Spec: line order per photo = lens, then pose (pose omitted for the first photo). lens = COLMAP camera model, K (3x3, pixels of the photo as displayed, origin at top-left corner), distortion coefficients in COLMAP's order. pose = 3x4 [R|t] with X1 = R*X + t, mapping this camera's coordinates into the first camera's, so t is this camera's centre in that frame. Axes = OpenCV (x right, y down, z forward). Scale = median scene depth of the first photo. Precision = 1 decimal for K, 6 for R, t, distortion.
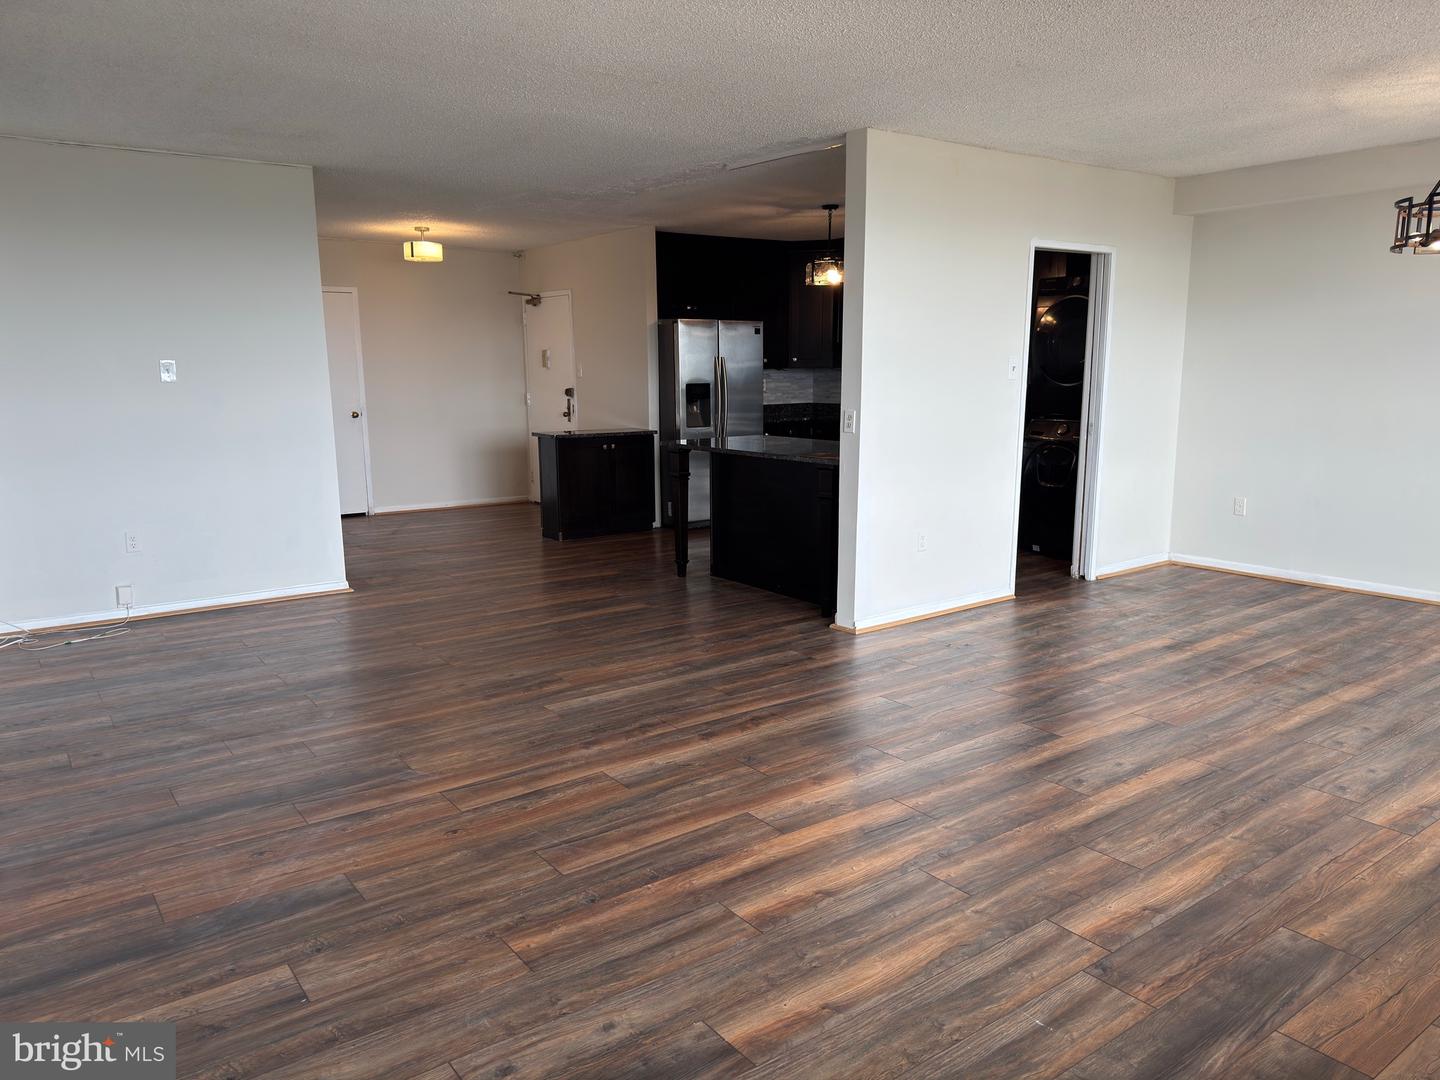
lens RADIAL K [[1003.9, 0, 717.1], [0, 1003.9, 550.4], [0, 0, 1]] dist [0.043974, -0.052116]
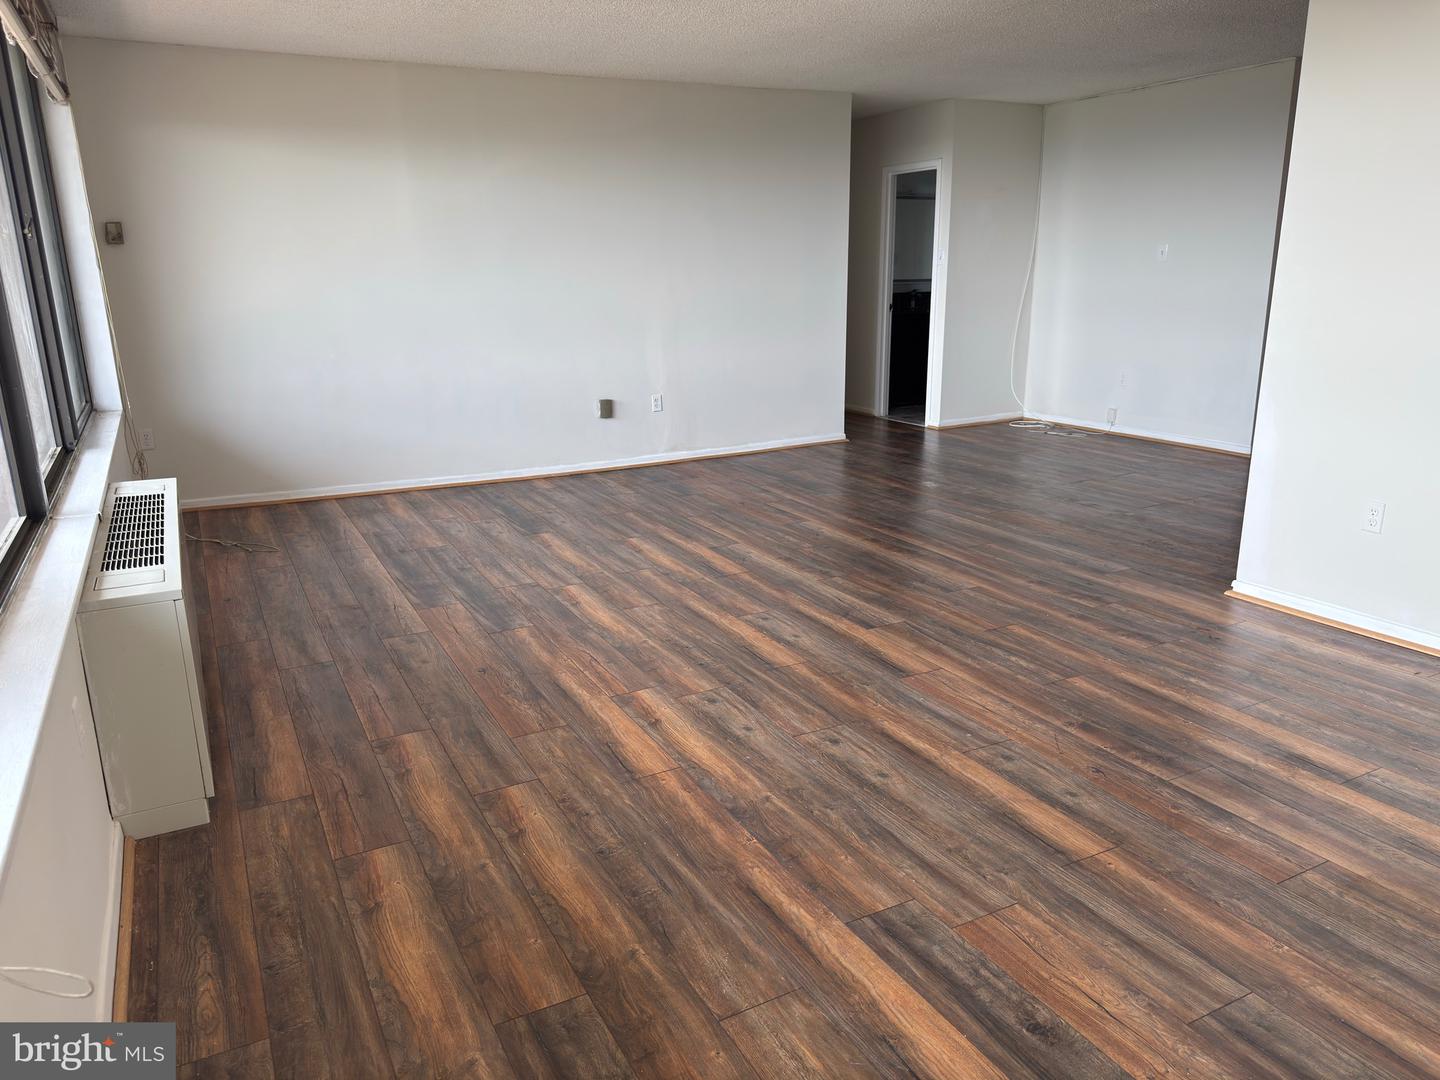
lens RADIAL K [[1003.9, 0, 732.6], [0, 1003.9, 535.4], [0, 0, 1]] dist [0.043974, -0.052116]
pose [[-0.141492, 0.262876, -0.954398, 1.571470], [-0.158072, 0.945728, 0.283923, -0.212656], [0.977238, 0.191037, -0.092260, 1.117291]]
